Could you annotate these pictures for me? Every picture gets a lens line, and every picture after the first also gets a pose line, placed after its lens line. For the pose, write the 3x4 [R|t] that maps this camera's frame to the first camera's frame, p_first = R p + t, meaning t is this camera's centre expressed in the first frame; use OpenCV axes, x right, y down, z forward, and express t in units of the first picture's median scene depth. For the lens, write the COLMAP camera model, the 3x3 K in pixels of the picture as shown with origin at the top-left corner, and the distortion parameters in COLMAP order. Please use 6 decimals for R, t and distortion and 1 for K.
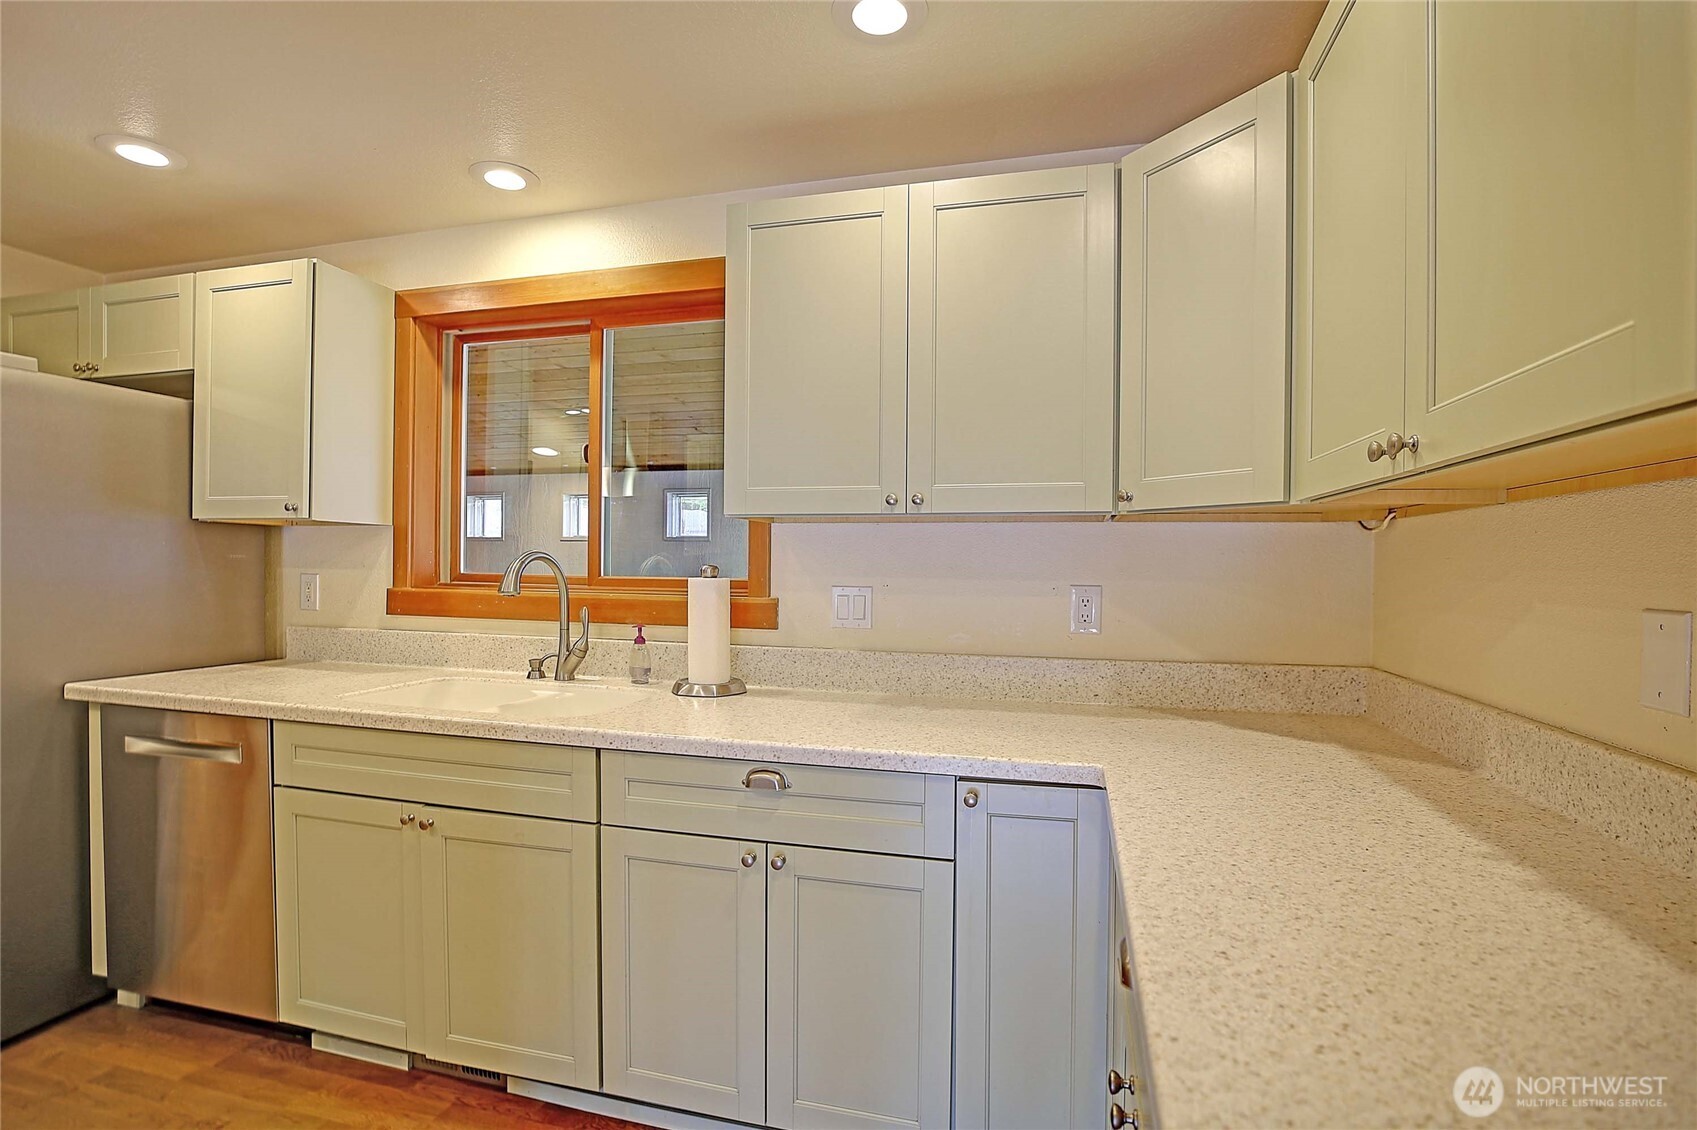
lens RADIAL K [[780.4, 0, 844.7], [0, 780.4, 572.5], [0, 0, 1]] dist [-0.033193, 0.007072]
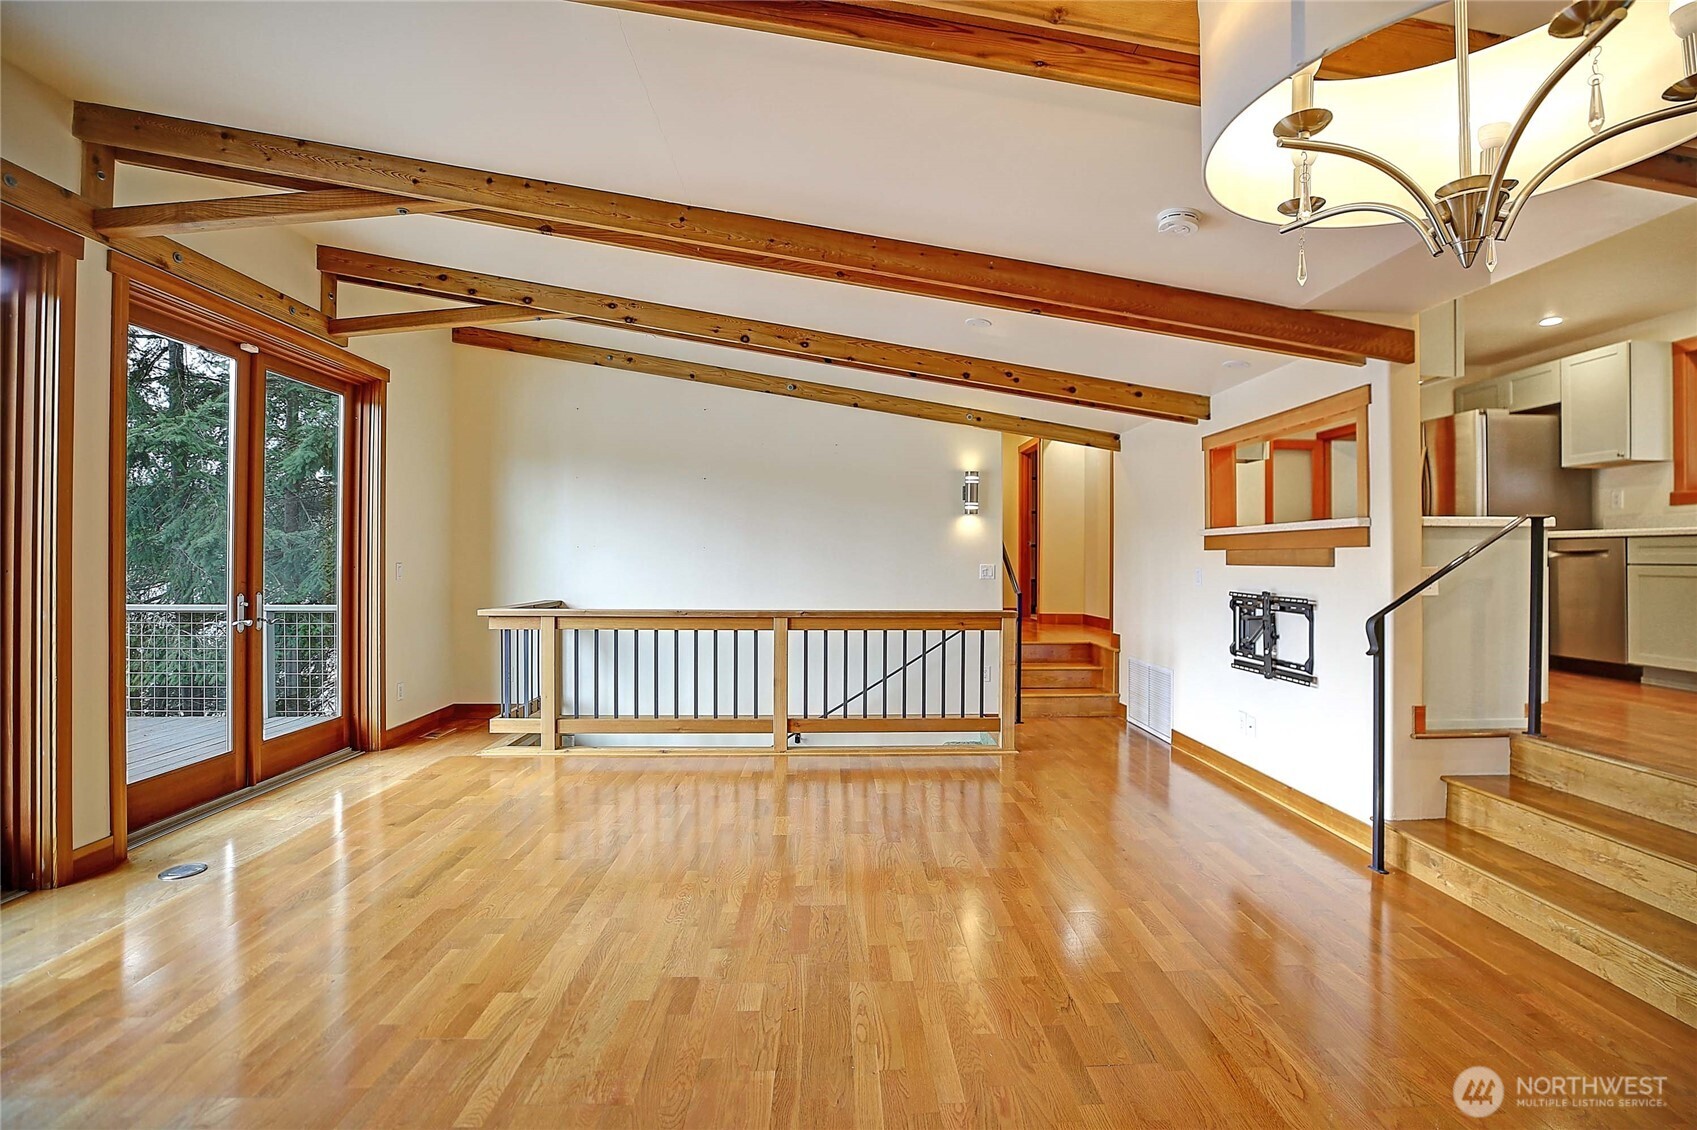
lens RADIAL K [[780.4, 0, 870.3], [0, 780.4, 554.9], [0, 0, 1]] dist [-0.033193, 0.007072]
pose [[0.317931, -0.019441, -0.947914, 0.608707], [-0.013471, 0.999596, -0.025019, 0.264163], [0.948018, 0.020724, 0.317541, -1.594536]]
